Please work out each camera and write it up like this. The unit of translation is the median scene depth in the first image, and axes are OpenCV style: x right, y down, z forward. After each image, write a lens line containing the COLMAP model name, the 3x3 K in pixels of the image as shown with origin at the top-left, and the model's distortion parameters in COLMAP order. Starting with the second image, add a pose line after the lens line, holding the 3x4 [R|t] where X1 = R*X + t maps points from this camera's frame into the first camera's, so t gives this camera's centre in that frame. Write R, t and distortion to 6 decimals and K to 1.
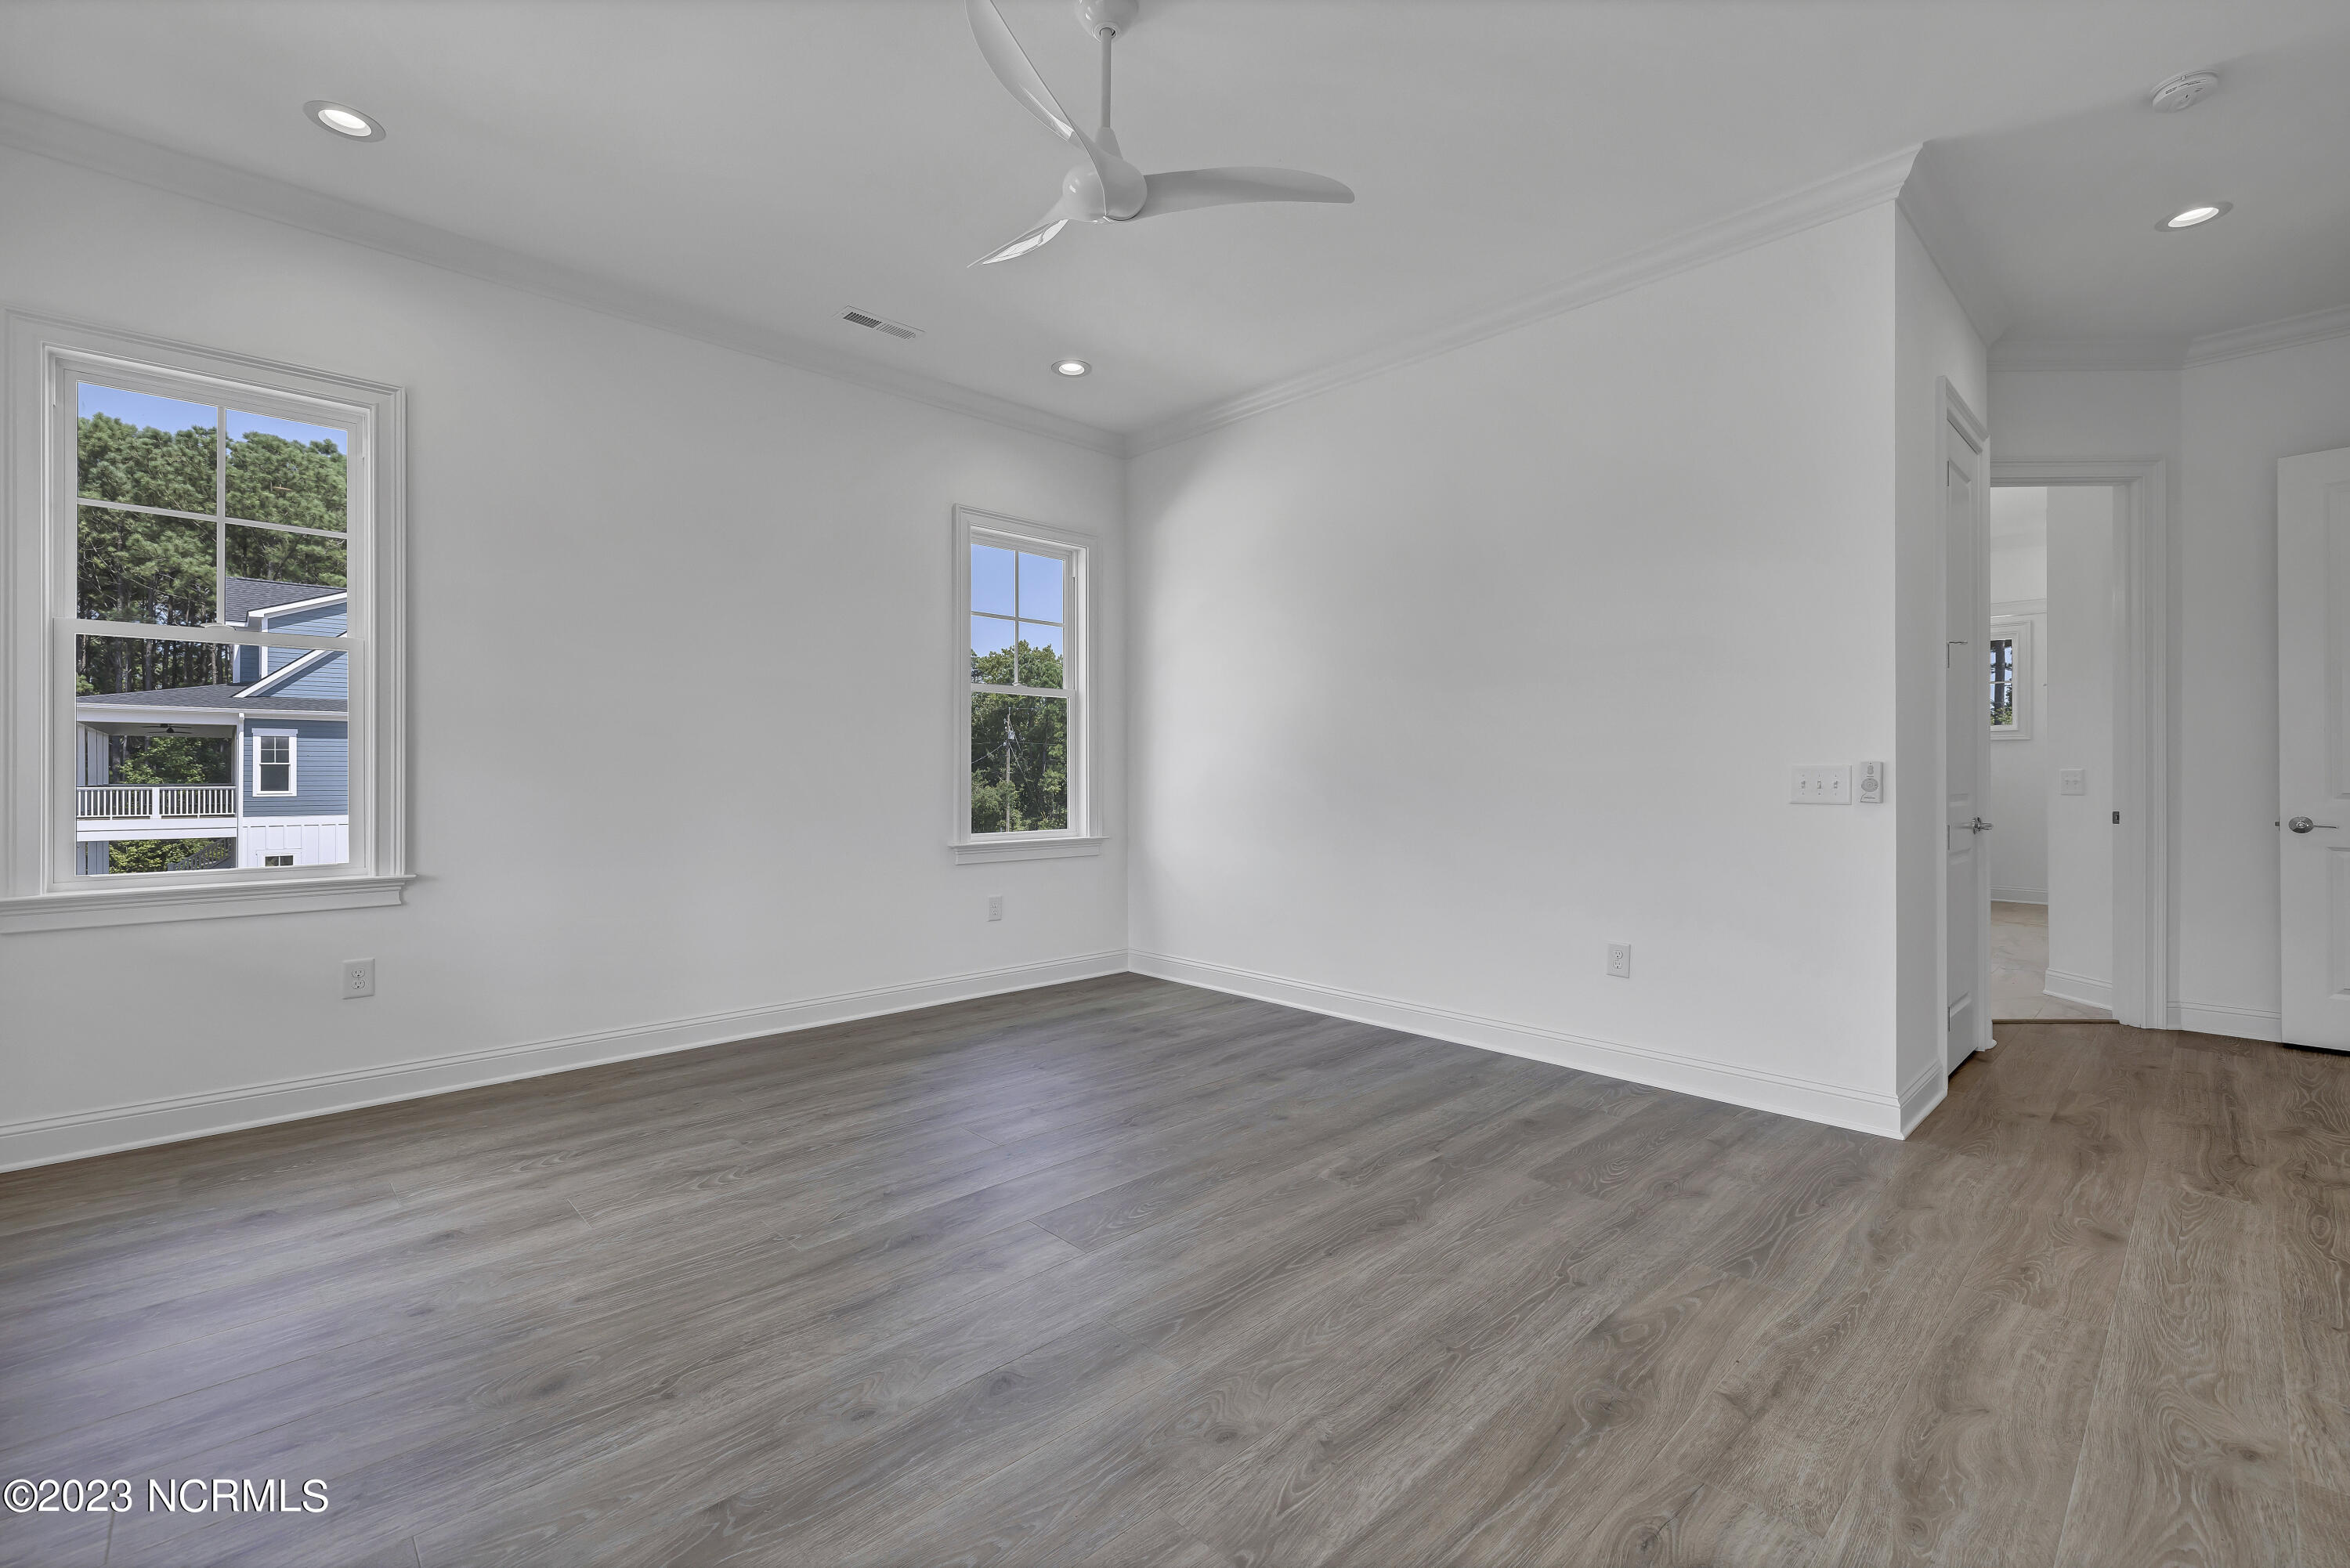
lens RADIAL K [[1009.4, 0, 1119.1], [0, 1009.4, 779.1], [0, 0, 1]] dist [-0.000507, 0.000818]
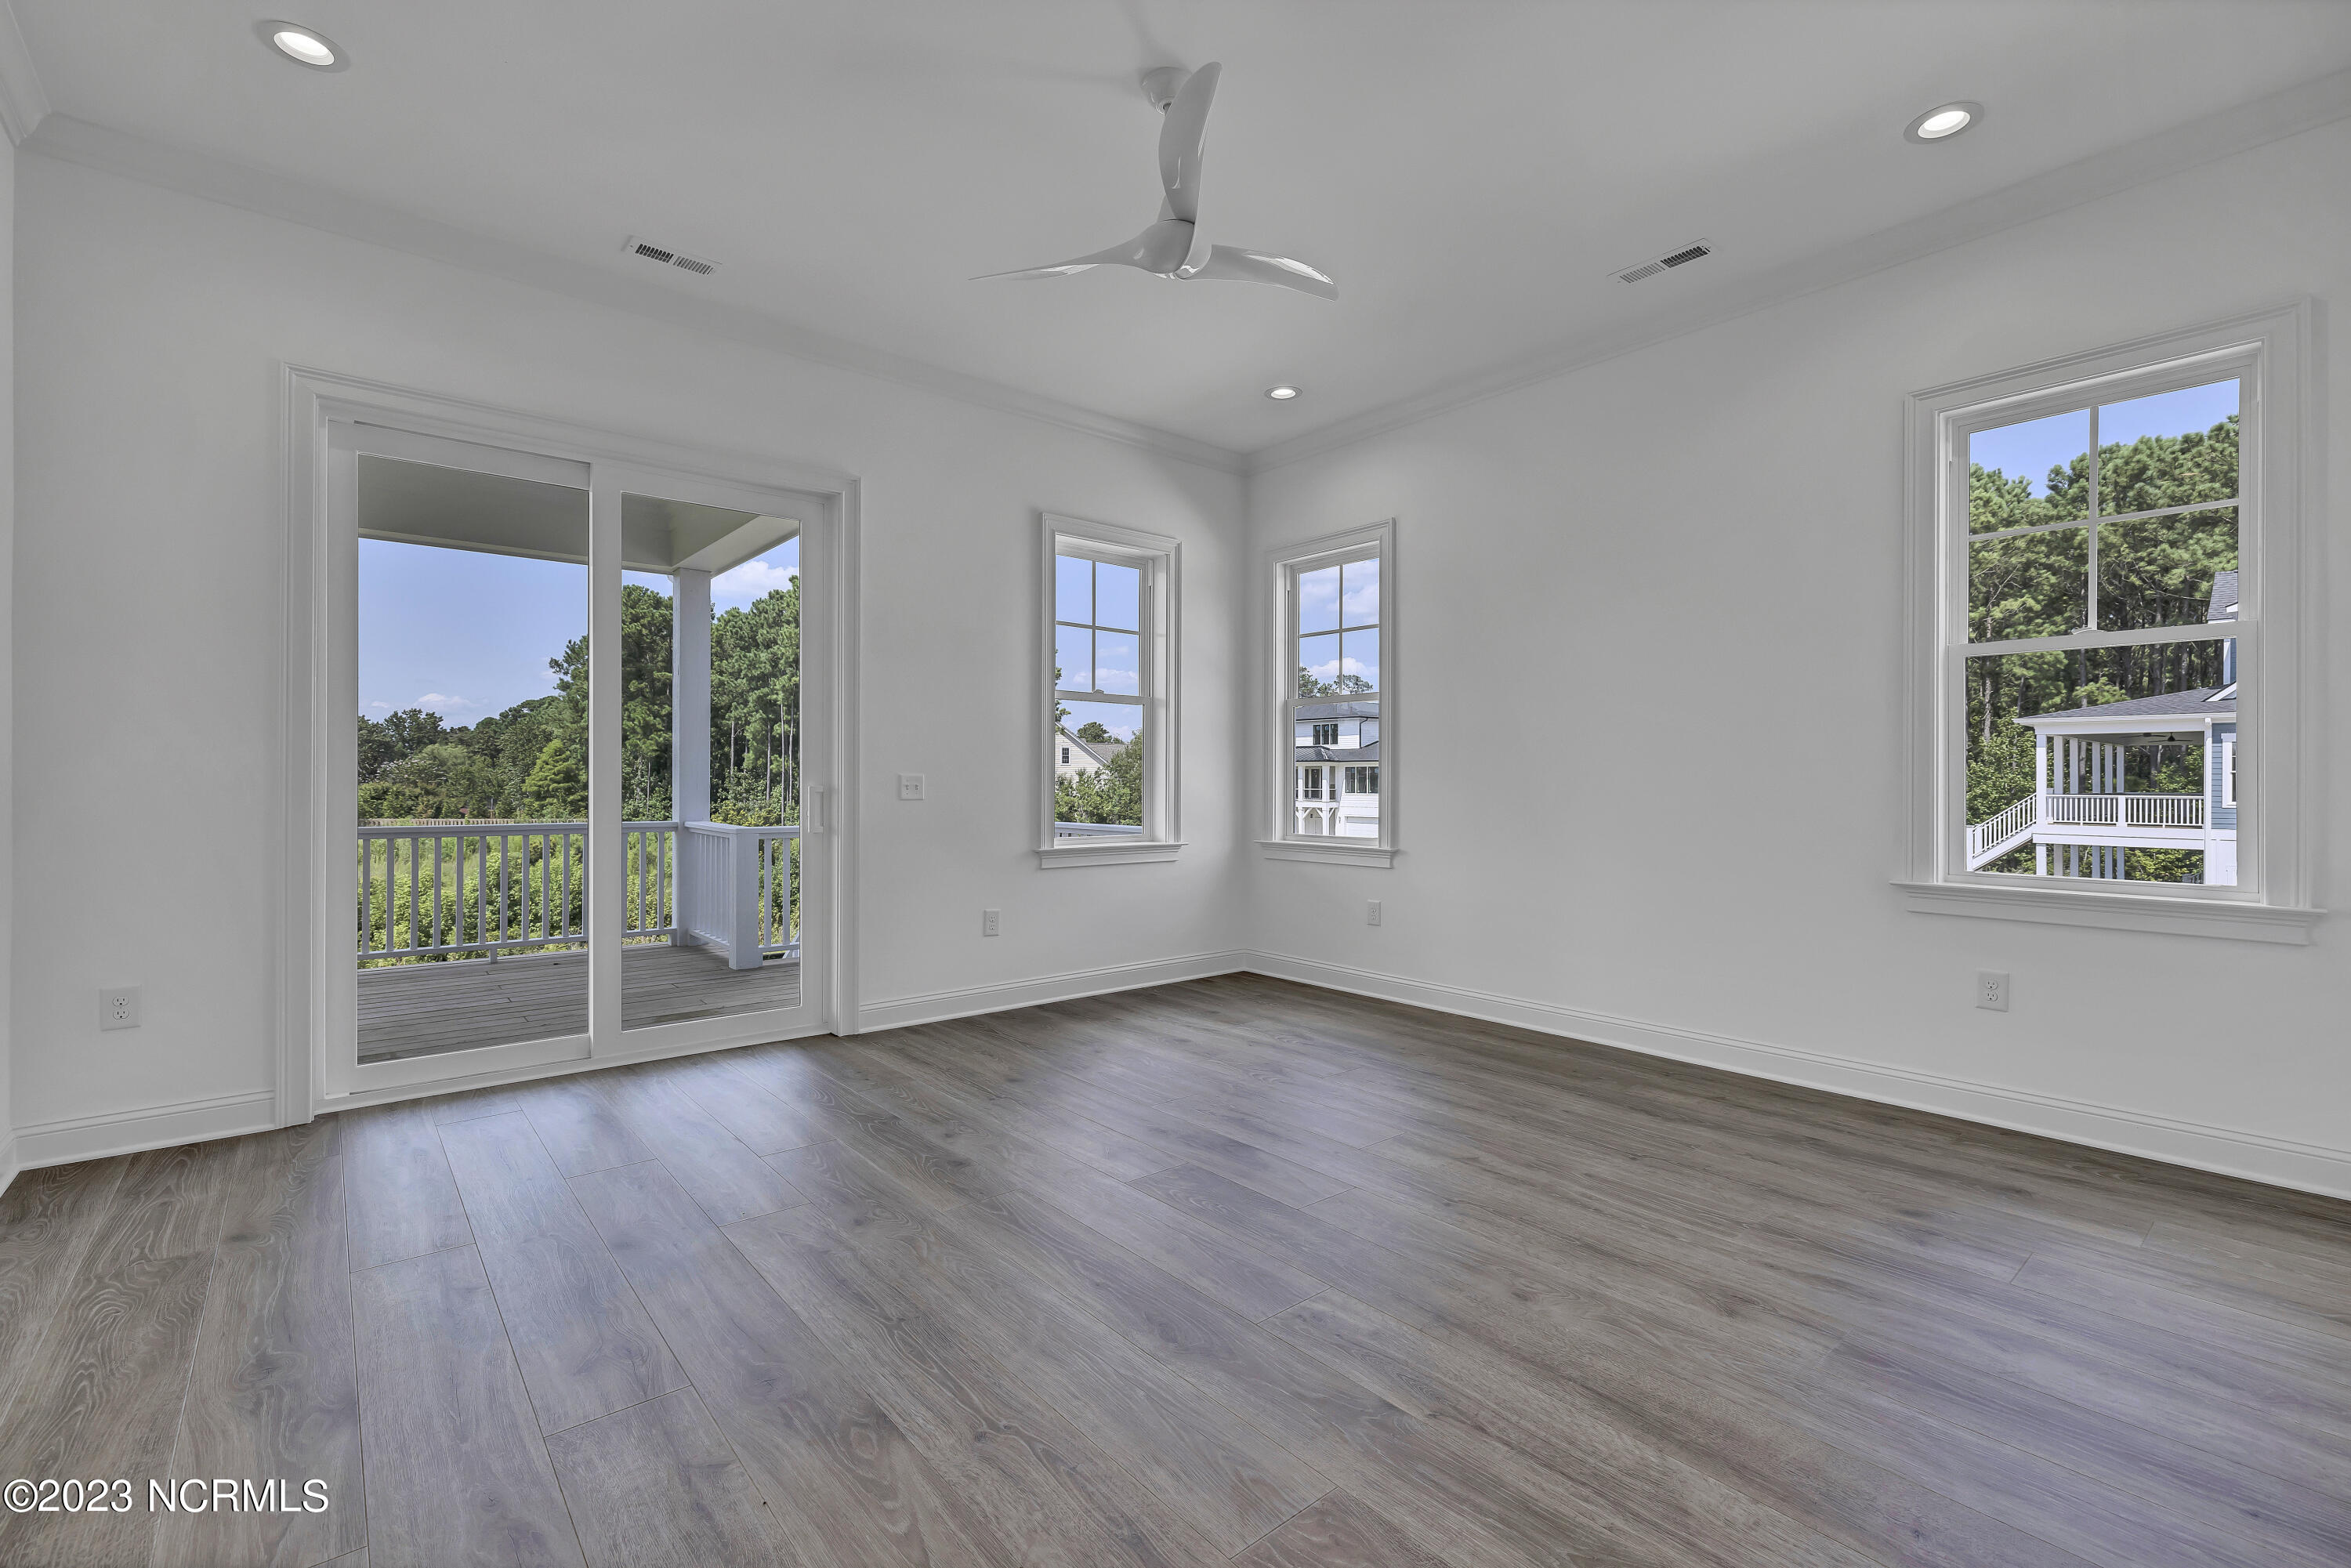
lens RADIAL K [[1009.9, 0, 1194.7], [0, 1009.9, 783.9], [0, 0, 1]] dist [-0.000507, 0.000818]
pose [[-0.017722, 0.003650, -0.999836, 0.660640], [-0.008214, 0.999959, 0.003796, -0.001555], [0.999809, 0.008280, -0.017692, 0.633340]]
